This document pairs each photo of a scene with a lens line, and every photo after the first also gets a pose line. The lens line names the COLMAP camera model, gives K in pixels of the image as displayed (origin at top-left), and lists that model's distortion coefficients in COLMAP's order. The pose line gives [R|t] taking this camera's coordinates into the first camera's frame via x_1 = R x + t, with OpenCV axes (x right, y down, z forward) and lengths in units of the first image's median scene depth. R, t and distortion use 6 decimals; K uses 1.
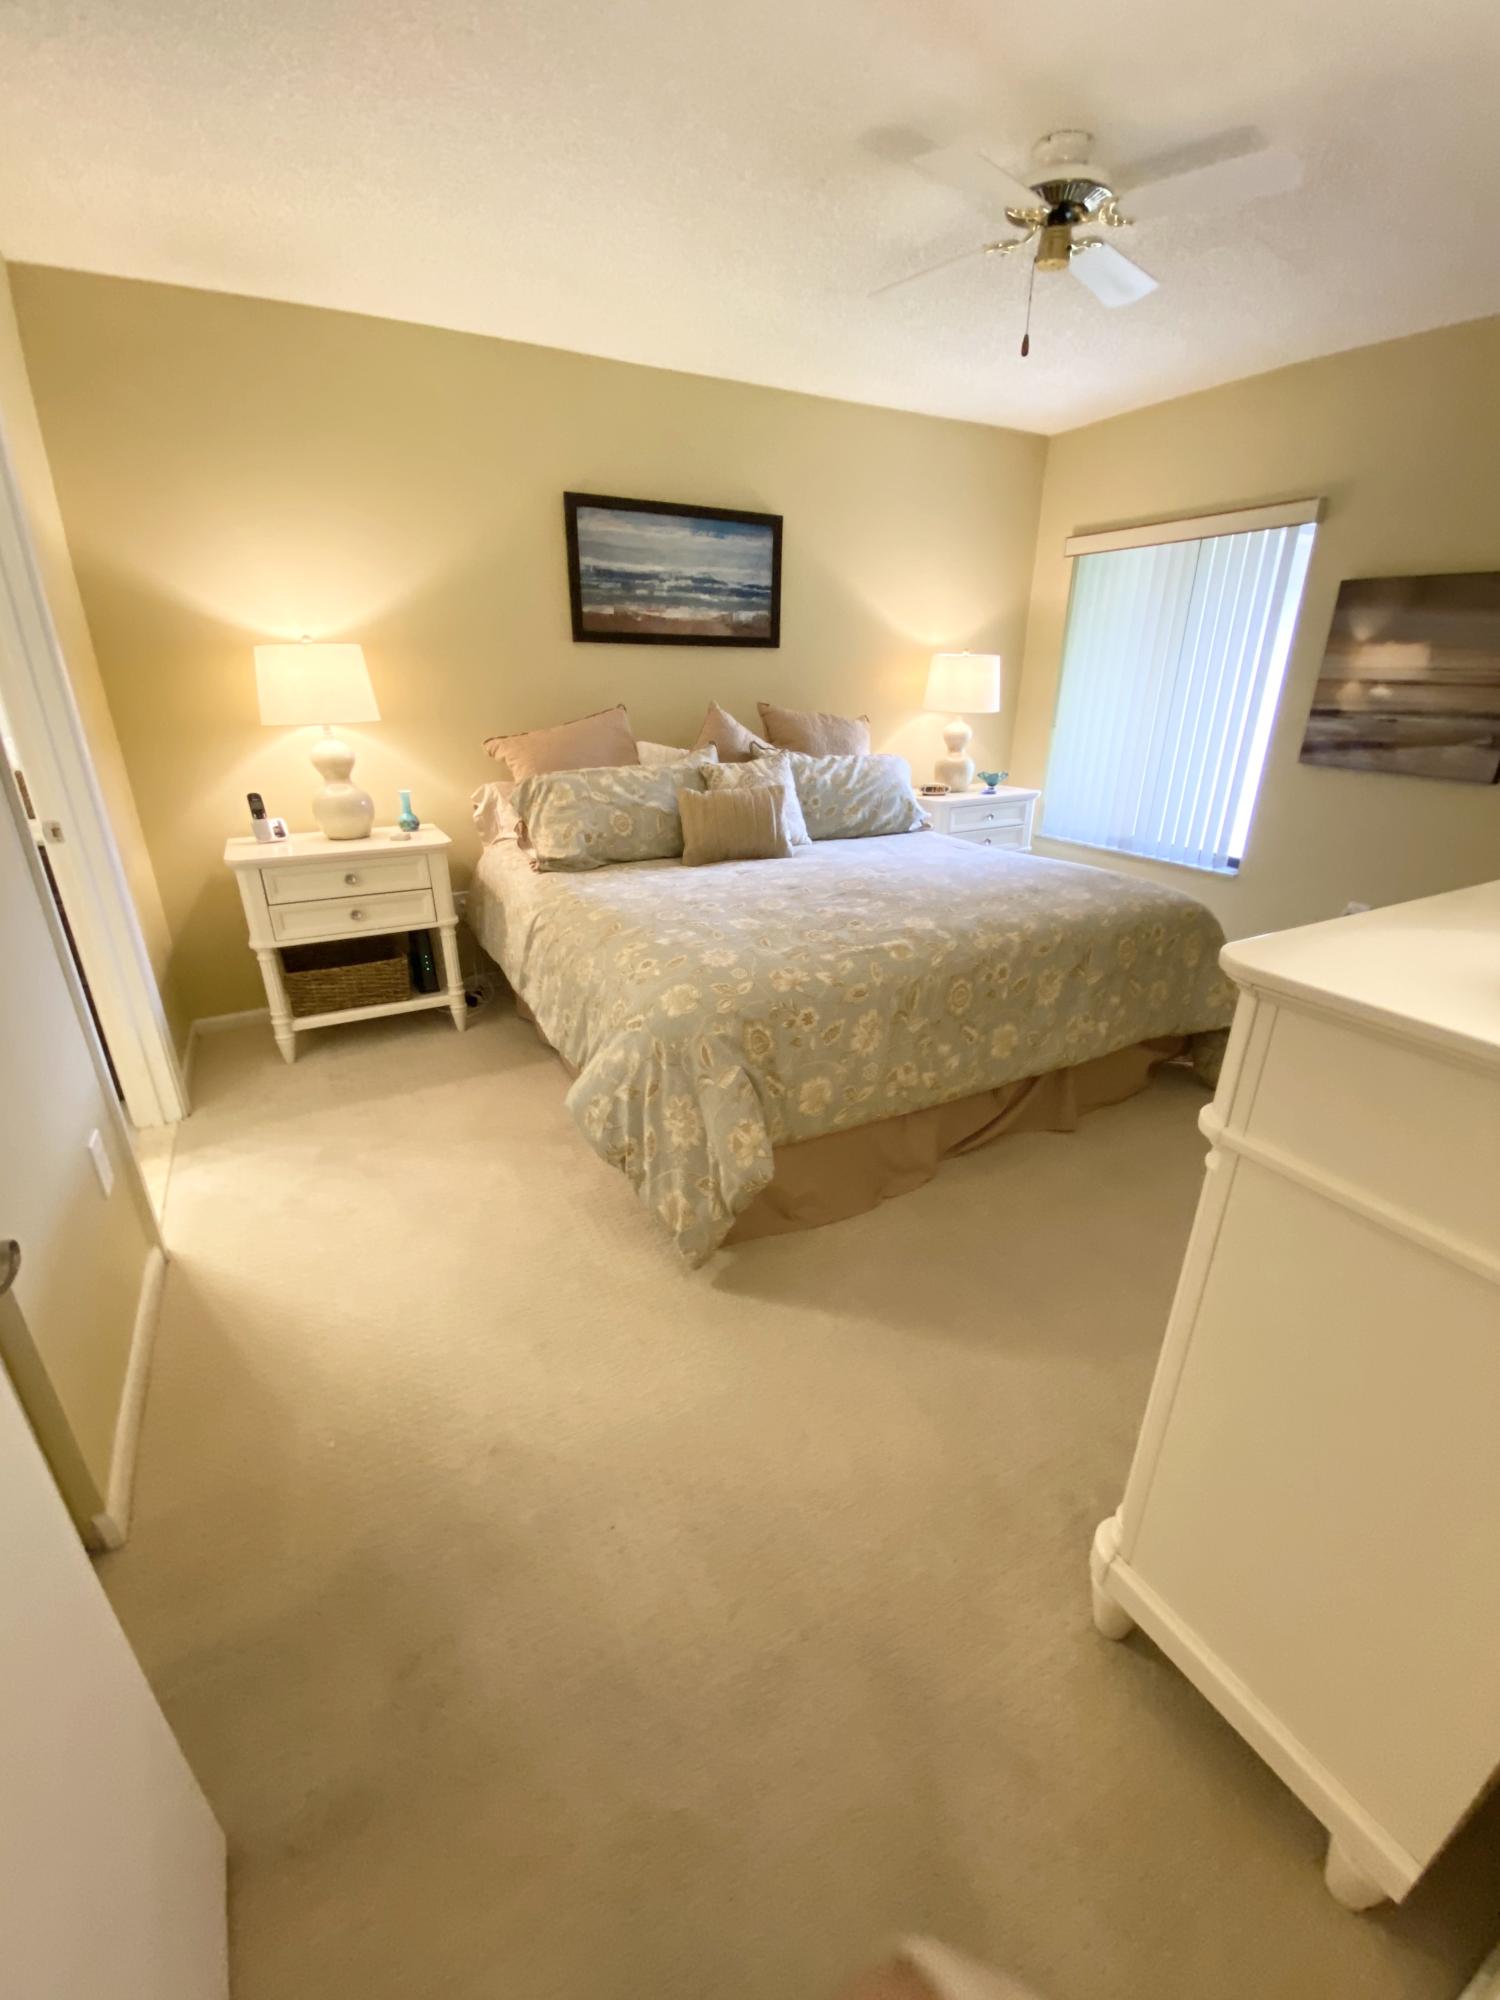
lens RADIAL K [[805.2, 0, 760.3], [0, 805.2, 1002.0], [0, 0, 1]] dist [-0.000064, -0.015536]
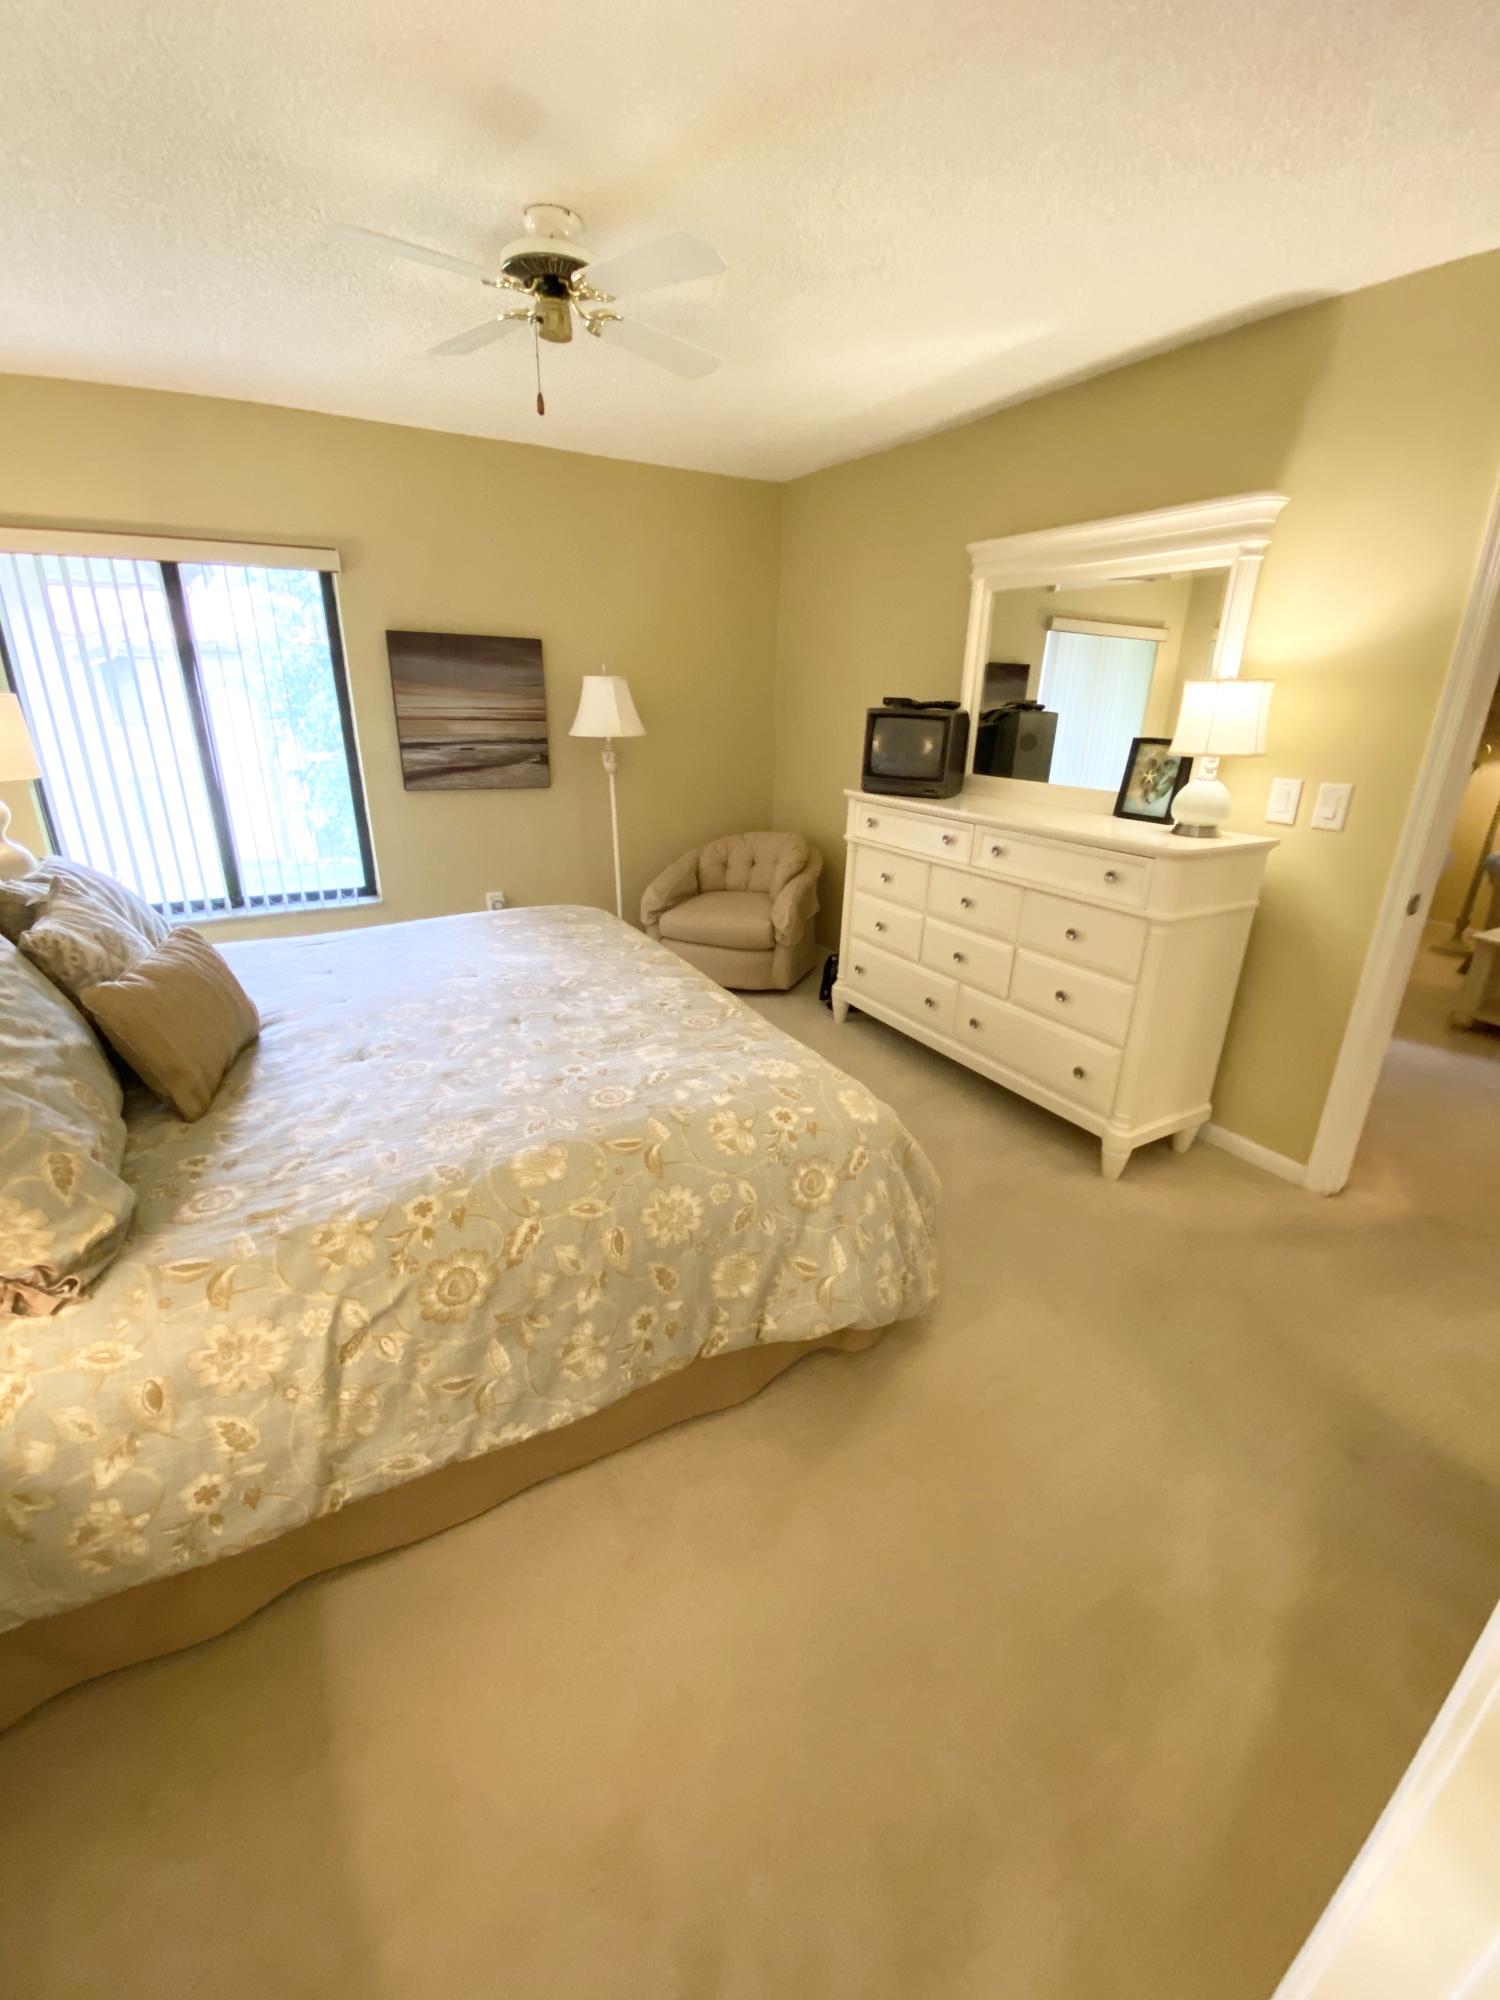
lens RADIAL K [[805.2, 0, 760.3], [0, 805.2, 1002.0], [0, 0, 1]] dist [-0.000064, -0.015536]
pose [[-0.040043, -0.354432, 0.934224, -0.734615], [0.356272, 0.868456, 0.344751, -0.370719], [-0.933524, 0.346643, 0.091499, 0.787422]]
